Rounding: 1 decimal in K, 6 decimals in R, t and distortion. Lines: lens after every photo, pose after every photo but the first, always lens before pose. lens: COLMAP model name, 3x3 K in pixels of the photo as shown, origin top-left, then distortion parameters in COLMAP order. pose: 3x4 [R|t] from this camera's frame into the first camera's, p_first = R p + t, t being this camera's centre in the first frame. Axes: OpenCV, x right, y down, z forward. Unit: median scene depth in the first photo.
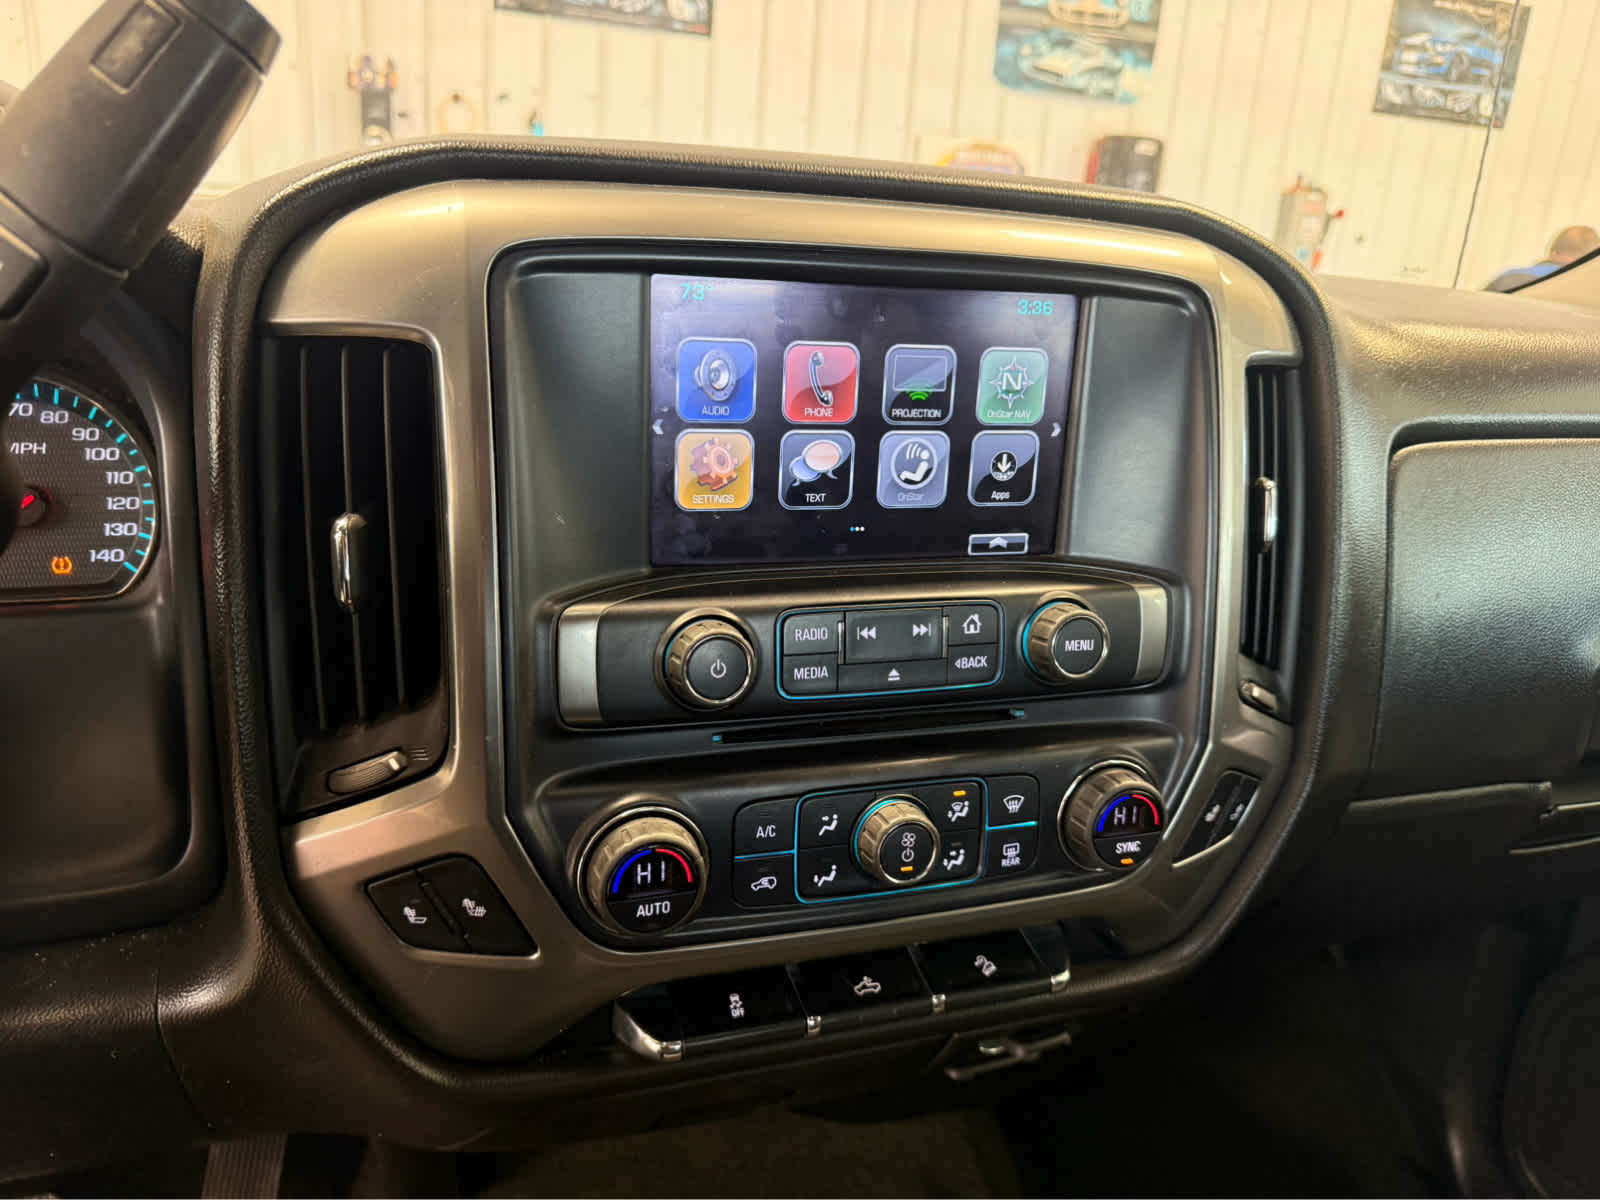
lens RADIAL K [[1147.7, 0, 794.7], [0, 1147.7, 592.0], [0, 0, 1]] dist [0.079502, -0.079863]
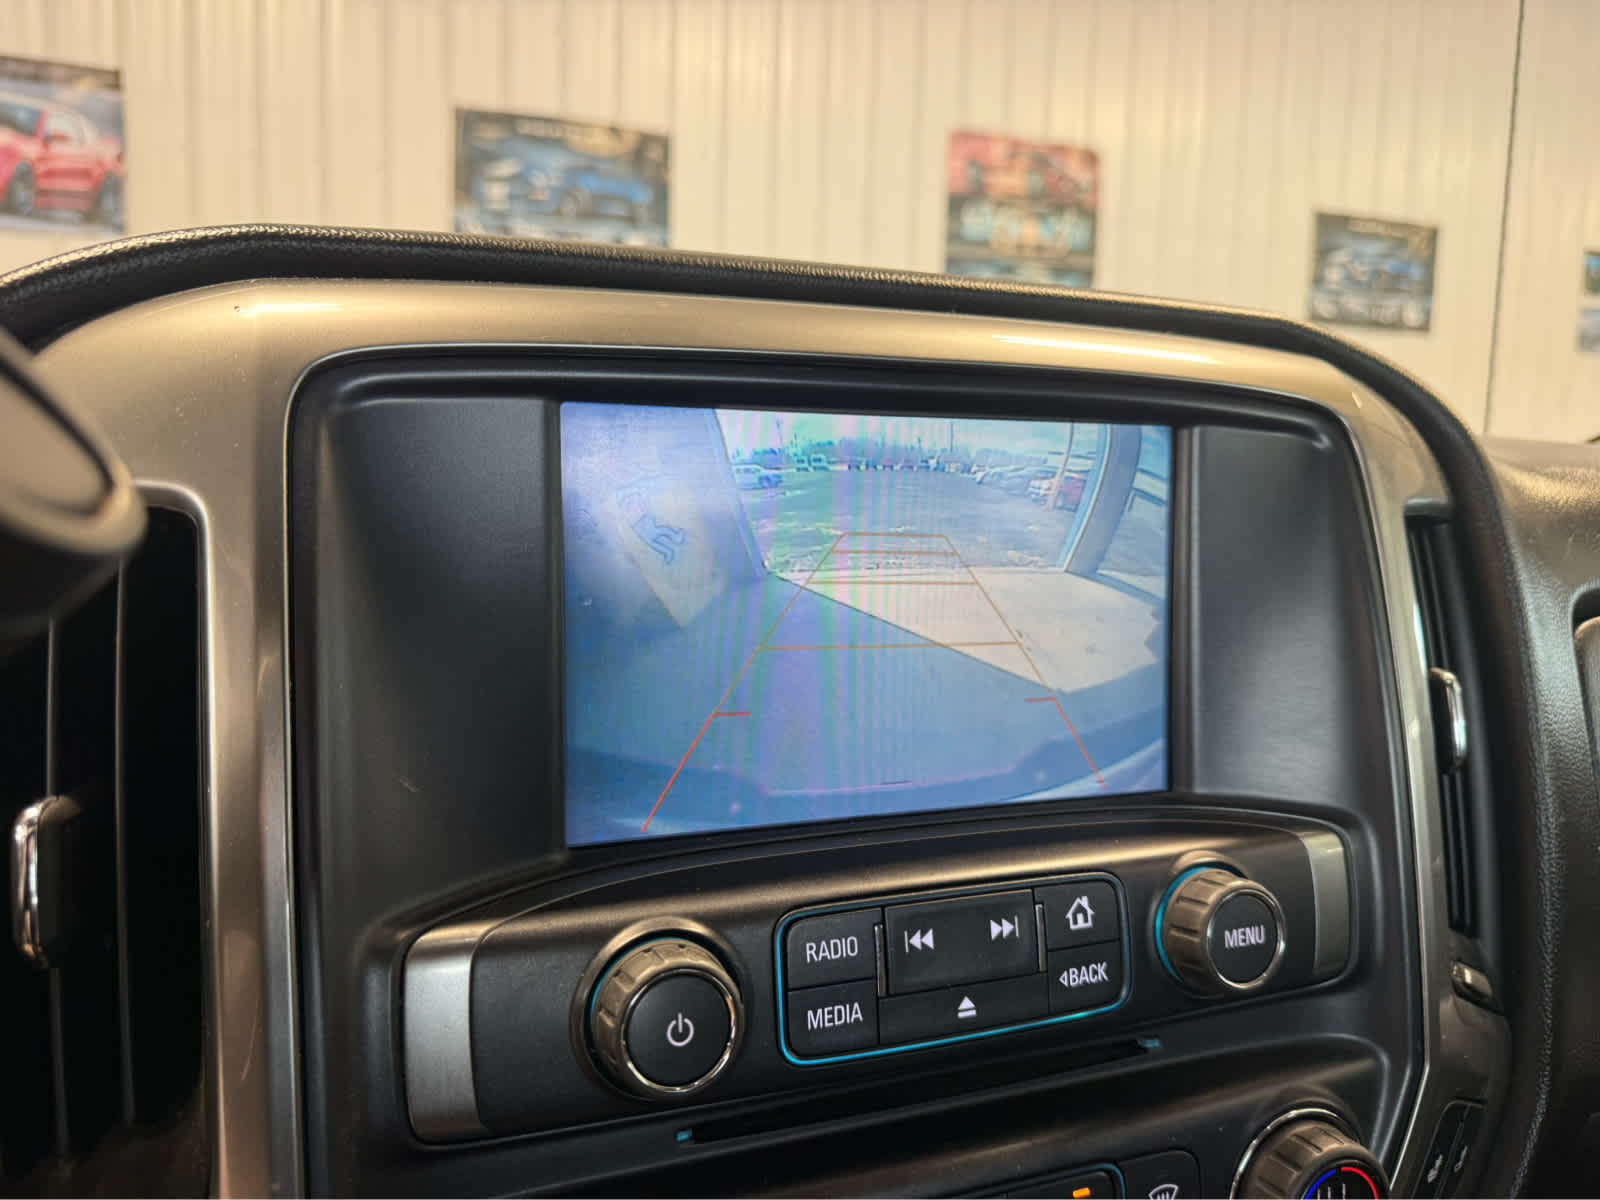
lens RADIAL K [[1132.5, 0, 829.8], [0, 1132.5, 621.3], [0, 0, 1]] dist [0.034981, -0.053733]
pose [[0.997204, -0.044228, 0.060236, -0.014752], [0.053512, 0.985264, -0.162457, -0.036318], [-0.052164, 0.165226, 0.984875, 0.358416]]
